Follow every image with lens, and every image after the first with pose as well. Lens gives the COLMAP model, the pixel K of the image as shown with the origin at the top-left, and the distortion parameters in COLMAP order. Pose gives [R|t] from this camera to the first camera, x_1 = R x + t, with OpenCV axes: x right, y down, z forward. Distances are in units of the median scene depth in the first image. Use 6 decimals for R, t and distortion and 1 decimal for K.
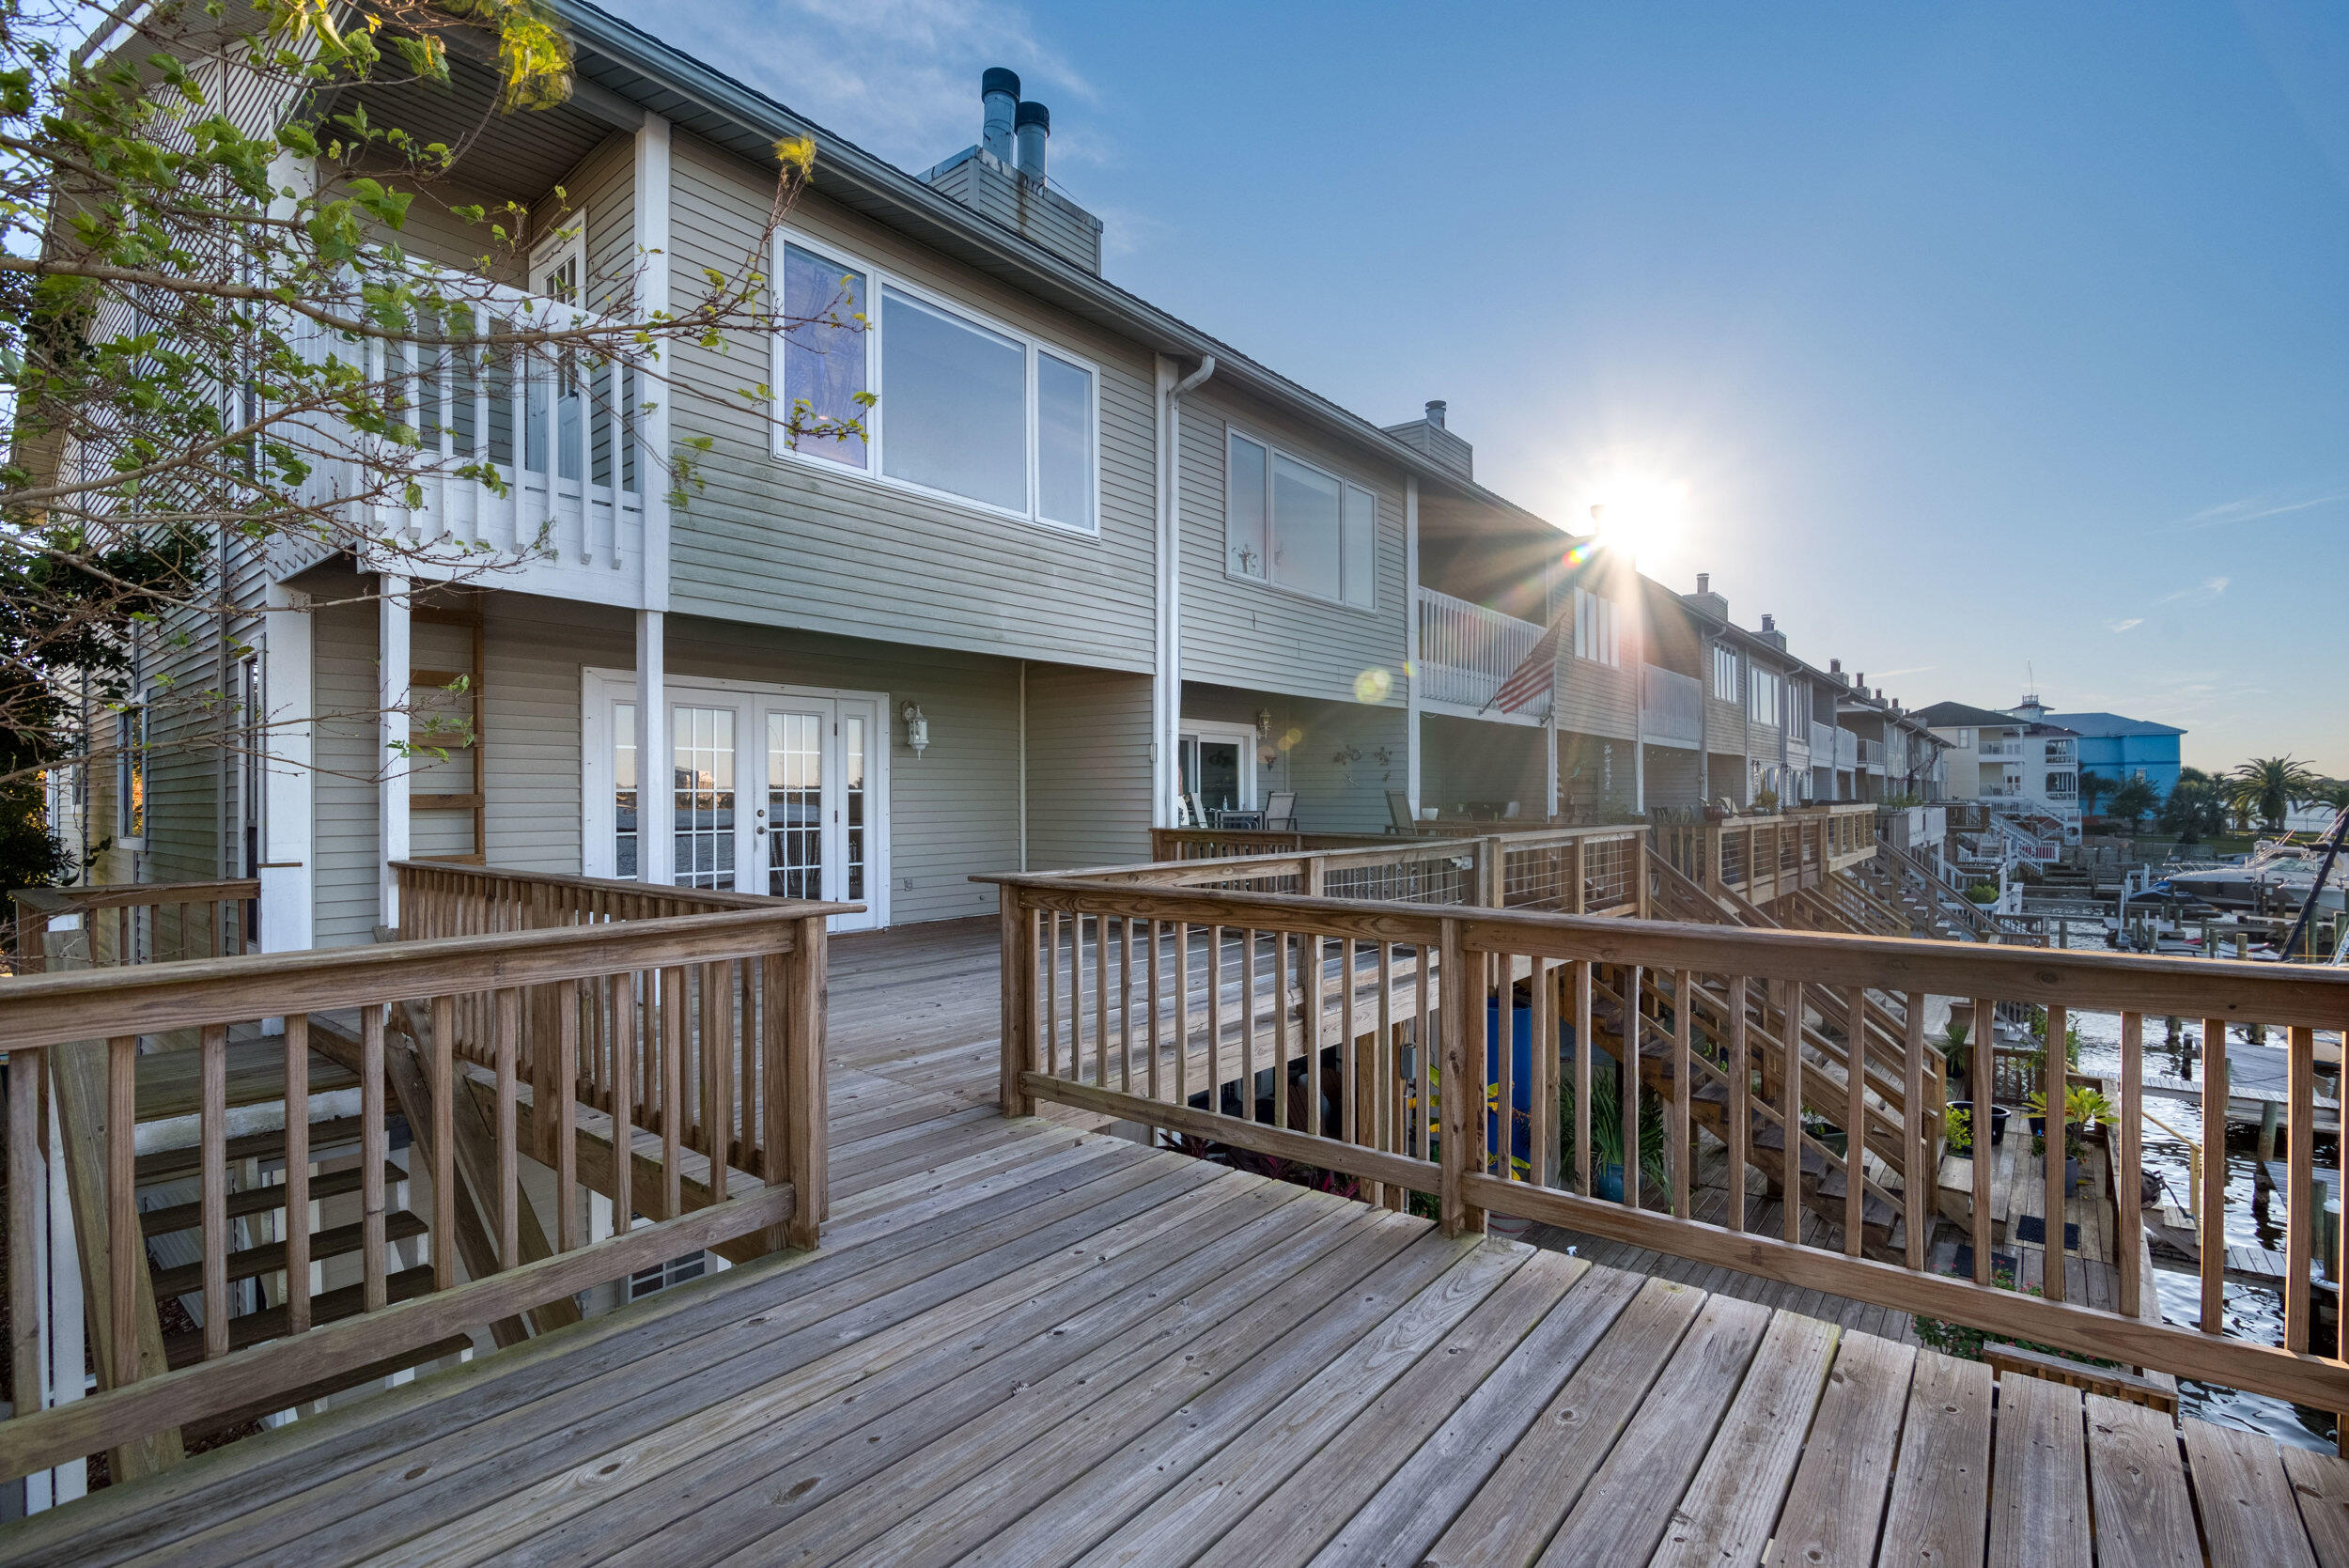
lens RADIAL K [[1080.5, 0, 1190.3], [0, 1080.5, 791.7], [0, 0, 1]] dist [-0.018696, 0.001991]
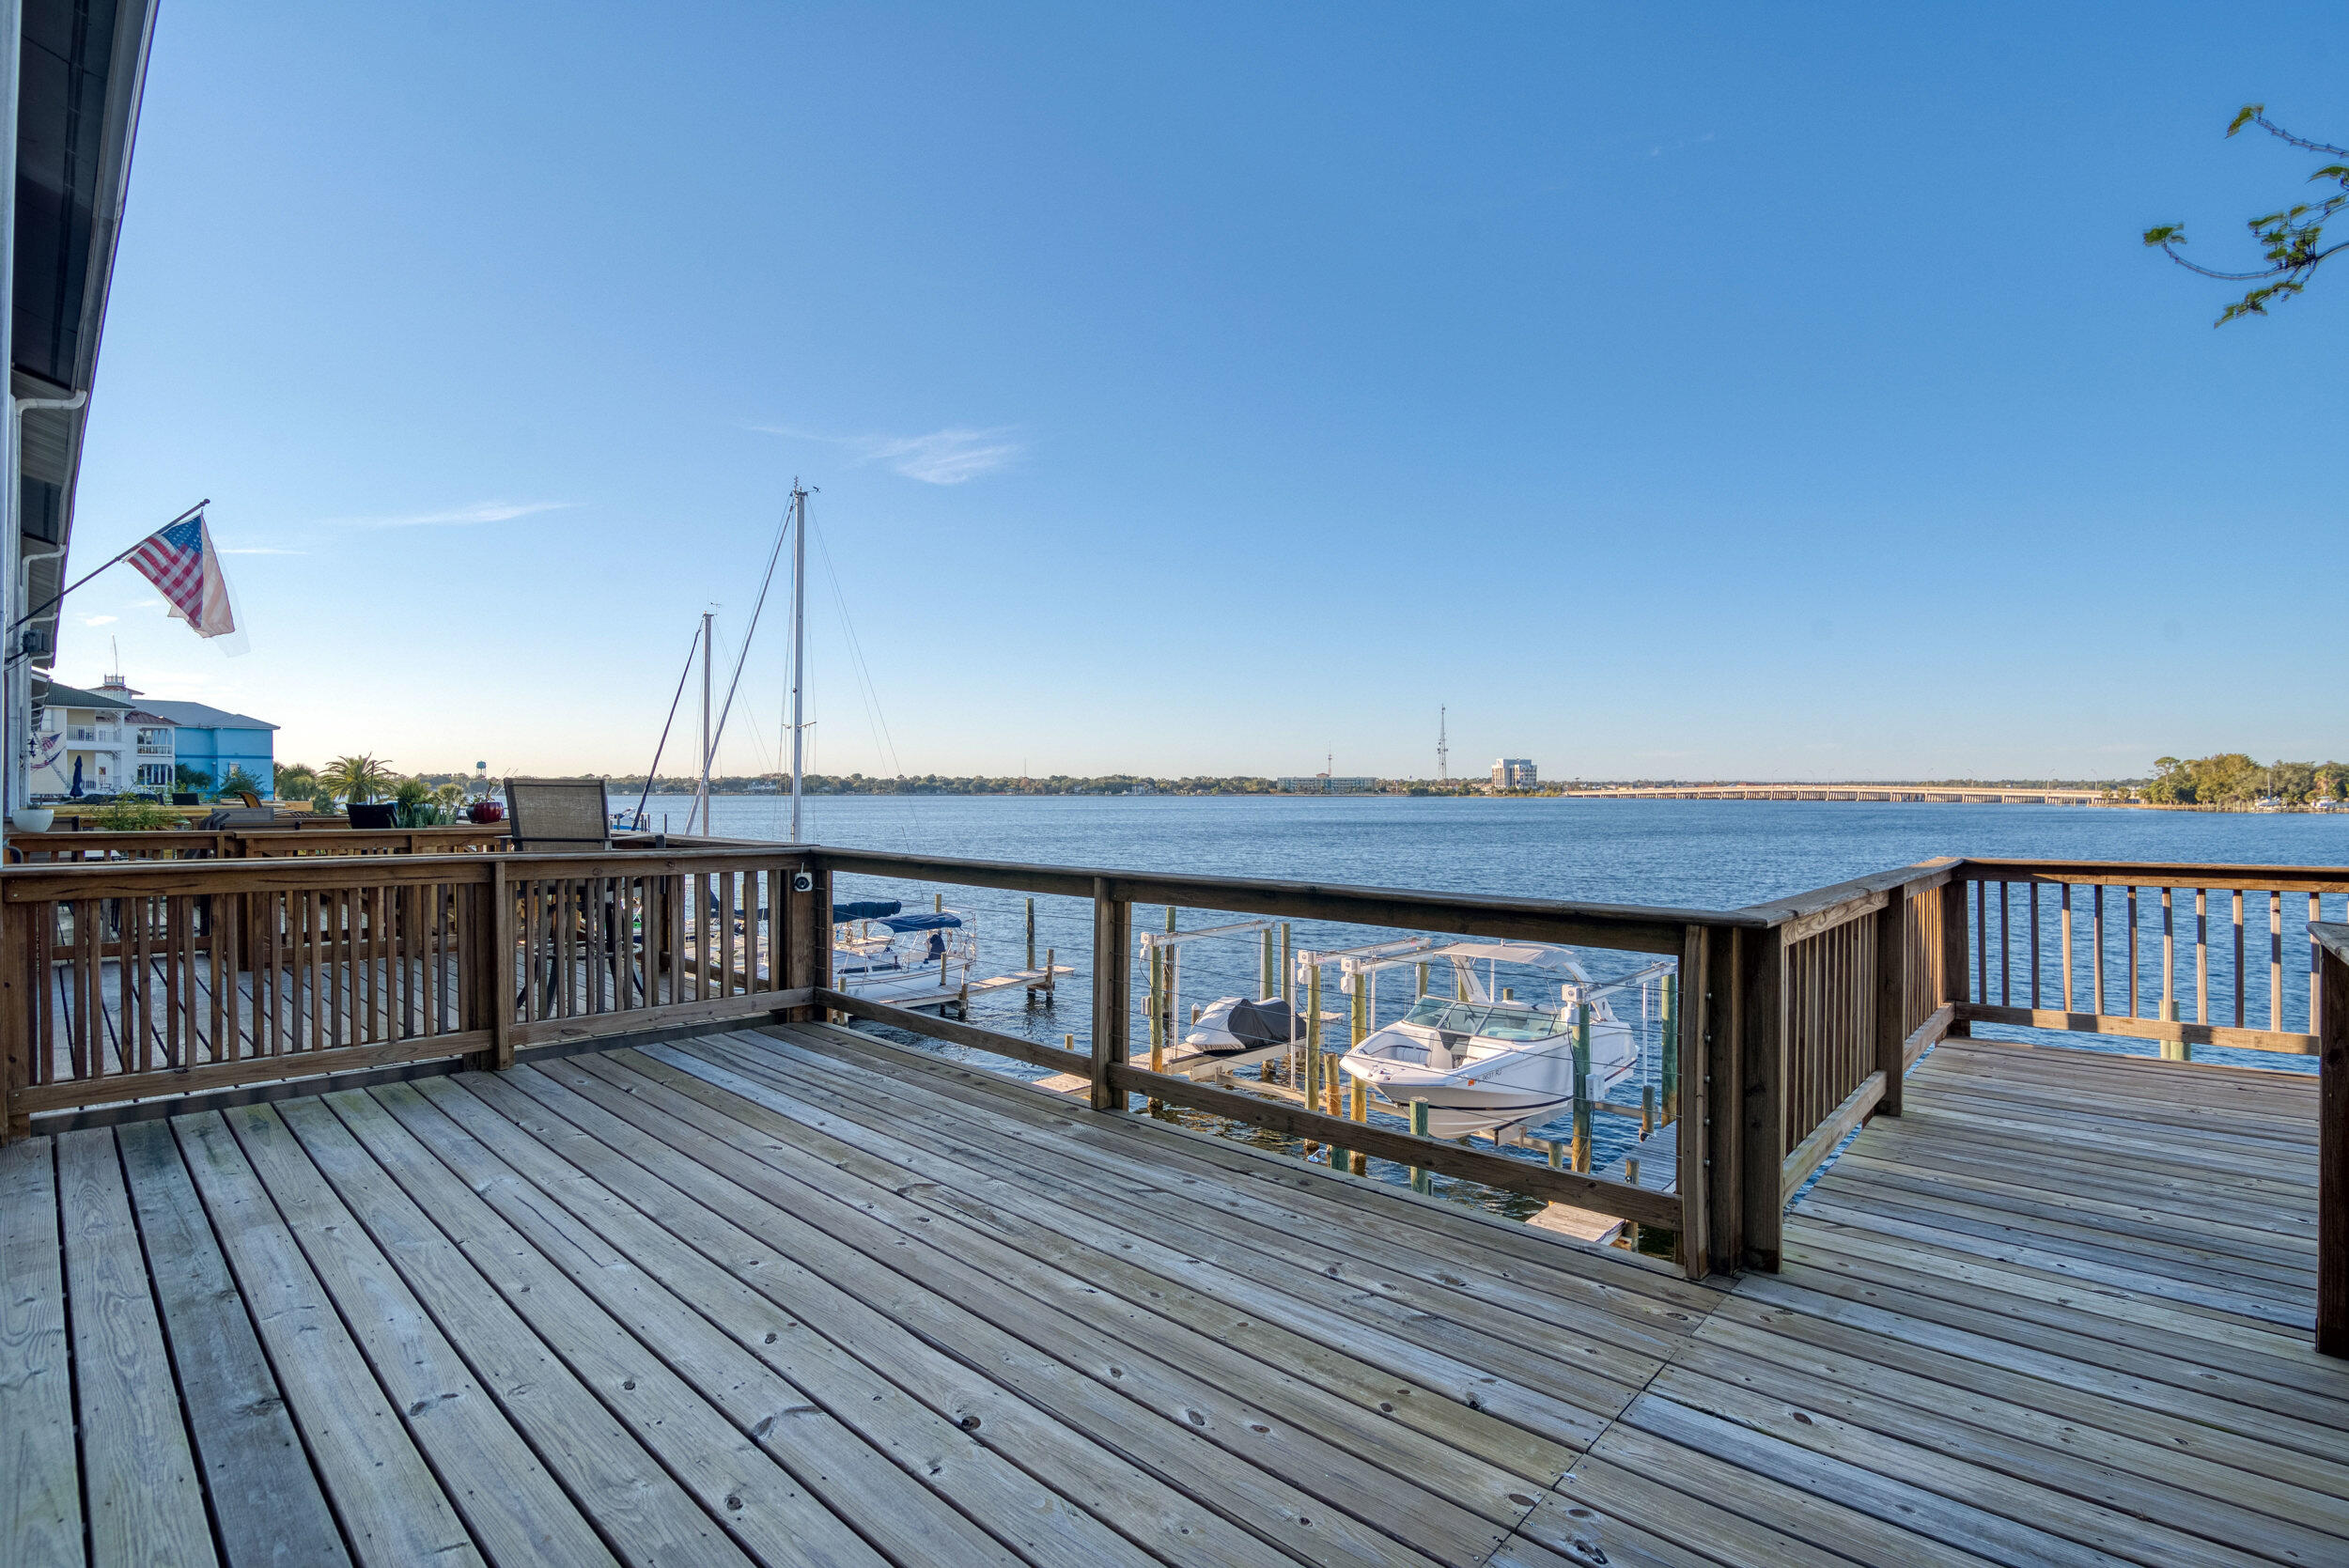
lens RADIAL K [[1080.5, 0, 1195.1], [0, 1080.5, 782.0], [0, 0, 1]] dist [-0.018696, 0.001991]
pose [[0.057086, 0.013227, 0.998282, -0.359641], [-0.009499, 0.999874, -0.012705, 0.004738], [-0.998324, -0.008757, 0.057205, 0.553836]]
